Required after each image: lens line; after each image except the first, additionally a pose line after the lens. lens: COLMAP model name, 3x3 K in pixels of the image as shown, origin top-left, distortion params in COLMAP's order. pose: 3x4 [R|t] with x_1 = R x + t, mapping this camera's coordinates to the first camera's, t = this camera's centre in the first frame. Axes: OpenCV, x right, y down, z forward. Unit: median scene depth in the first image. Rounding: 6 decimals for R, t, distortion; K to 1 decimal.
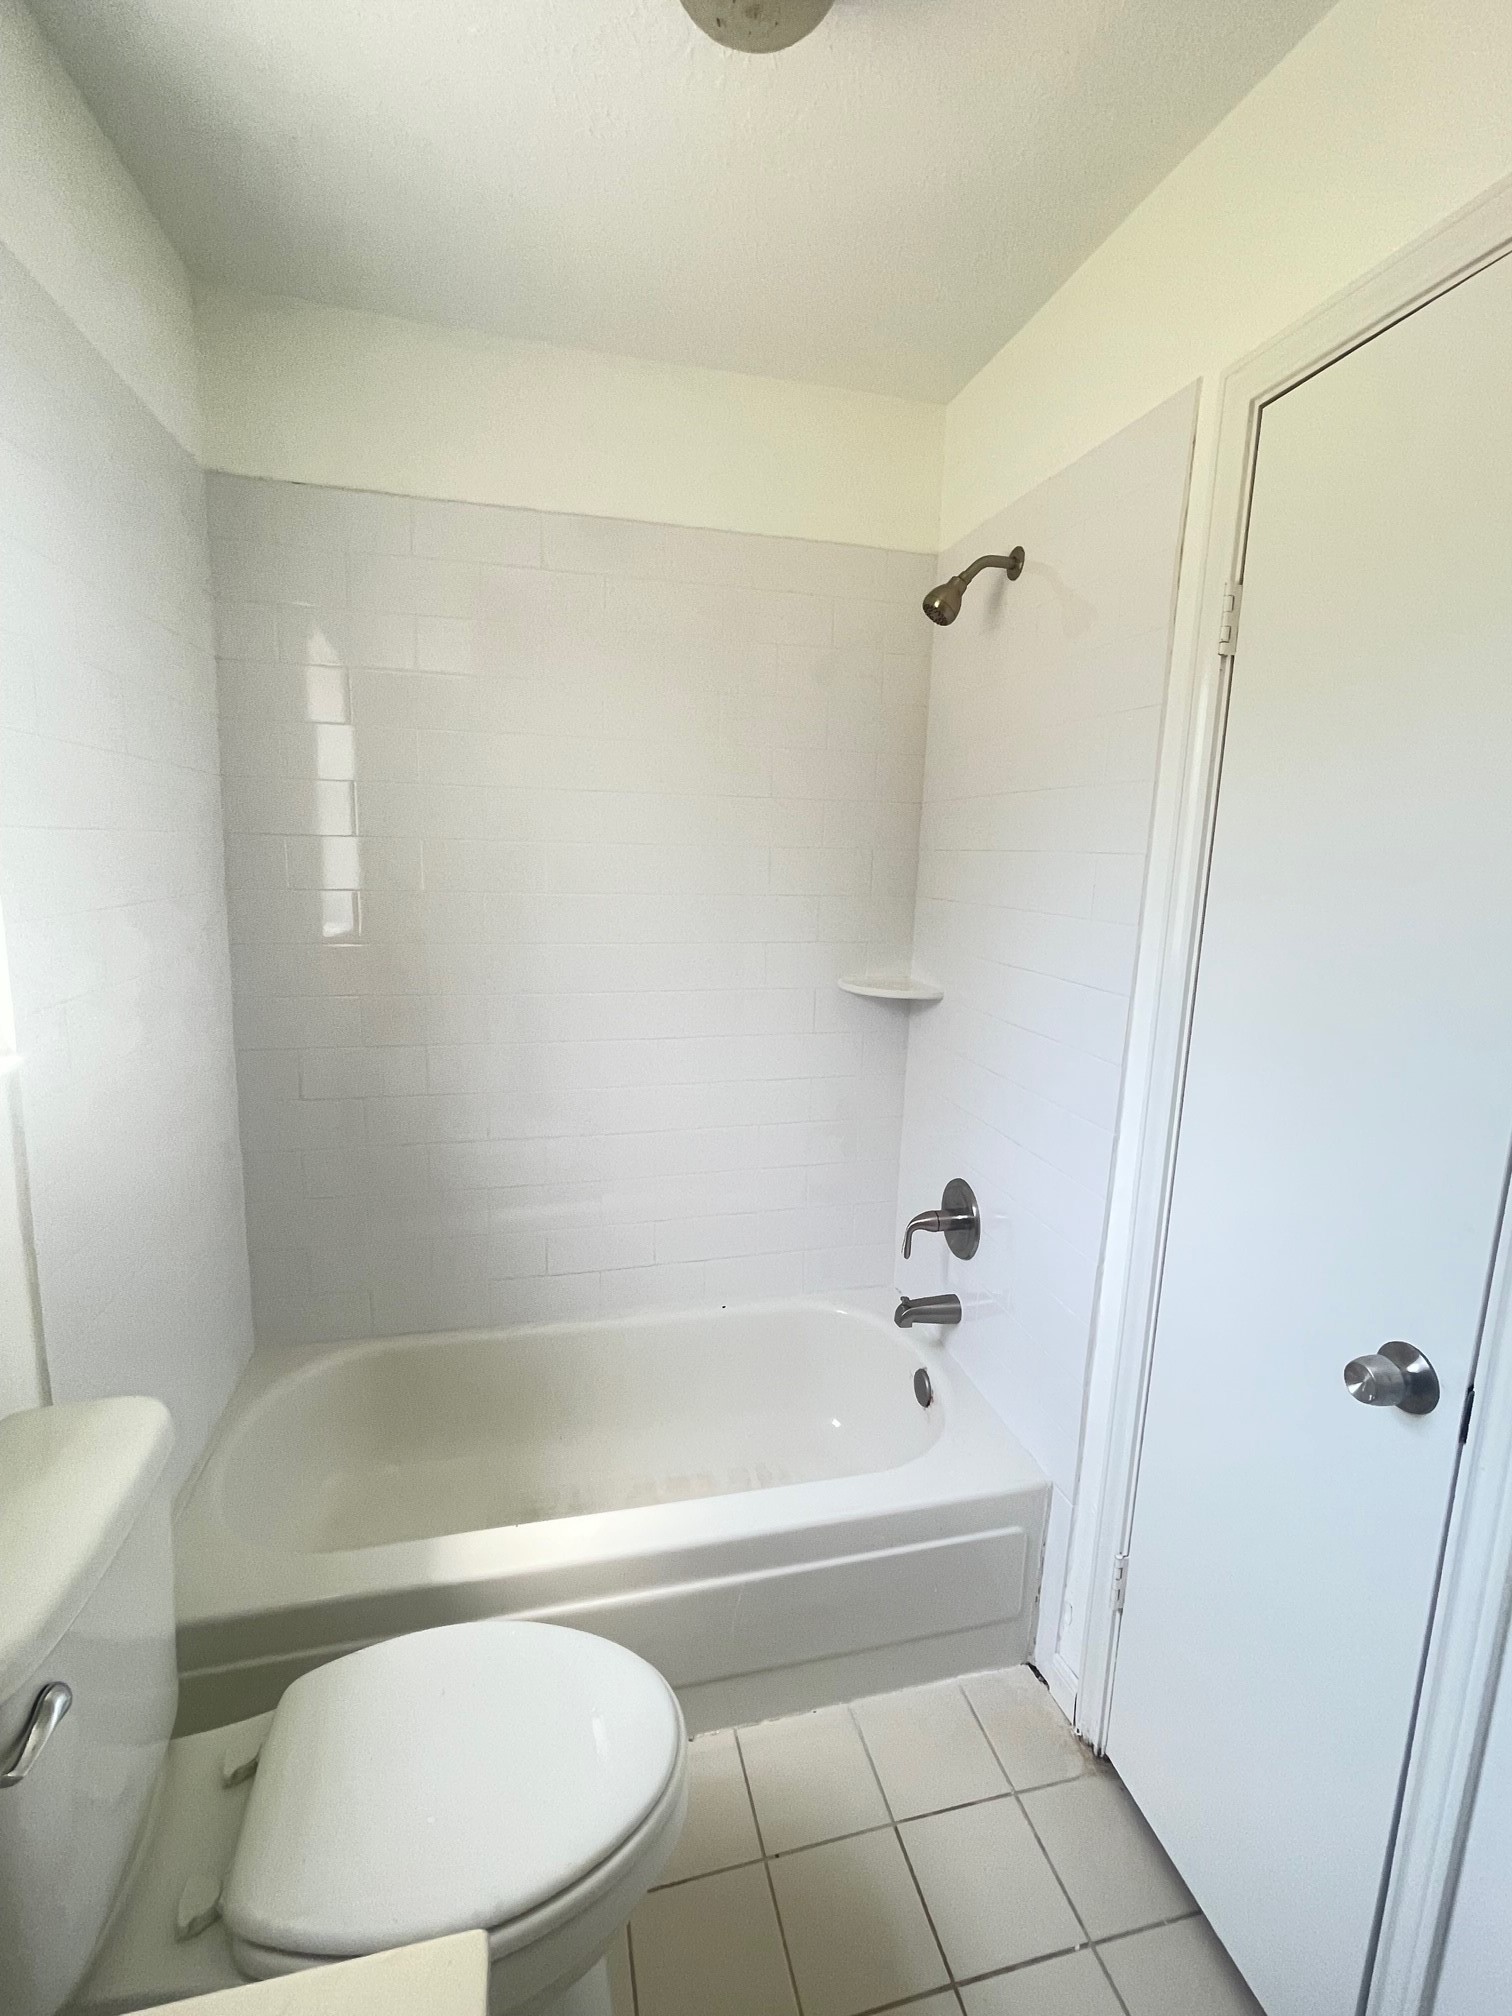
lens RADIAL K [[898.1, 0, 756.0], [0, 898.1, 1008.0], [0, 0, 1]] dist [-0.026582, 0.008861]
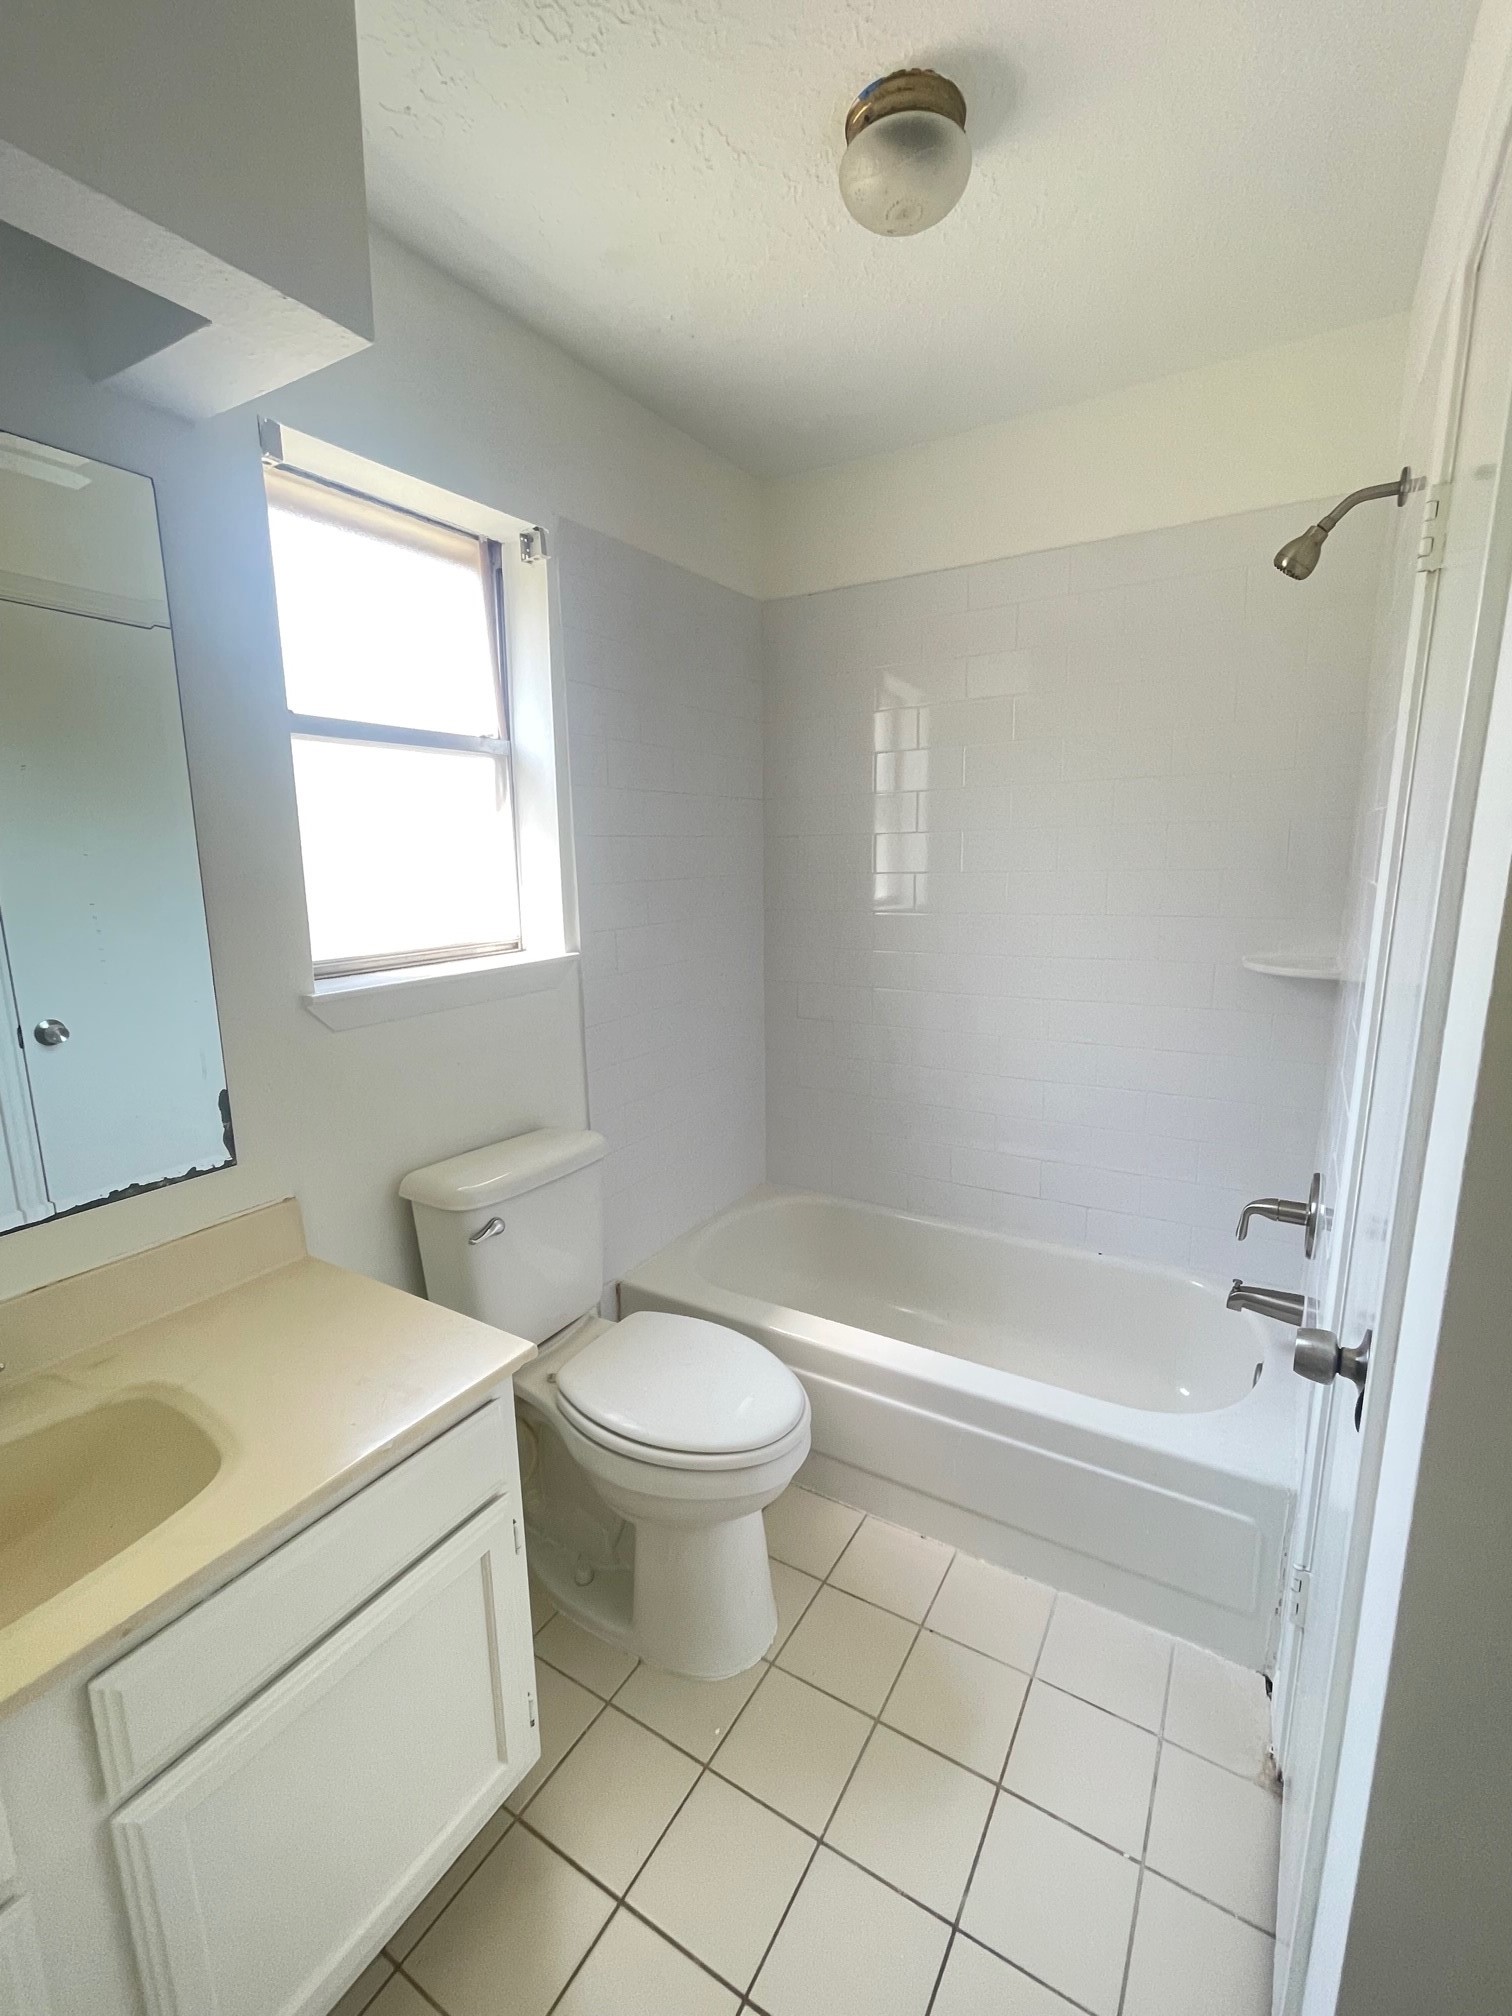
lens RADIAL K [[843.4, 0, 756.0], [0, 843.4, 1008.0], [0, 0, 1]] dist [-0.001234, -0.000232]
pose [[0.713810, 0.096159, -0.693707, 0.469178], [-0.083112, 0.995160, 0.052426, 0.026363], [0.695390, 0.020233, 0.718347, -0.042397]]
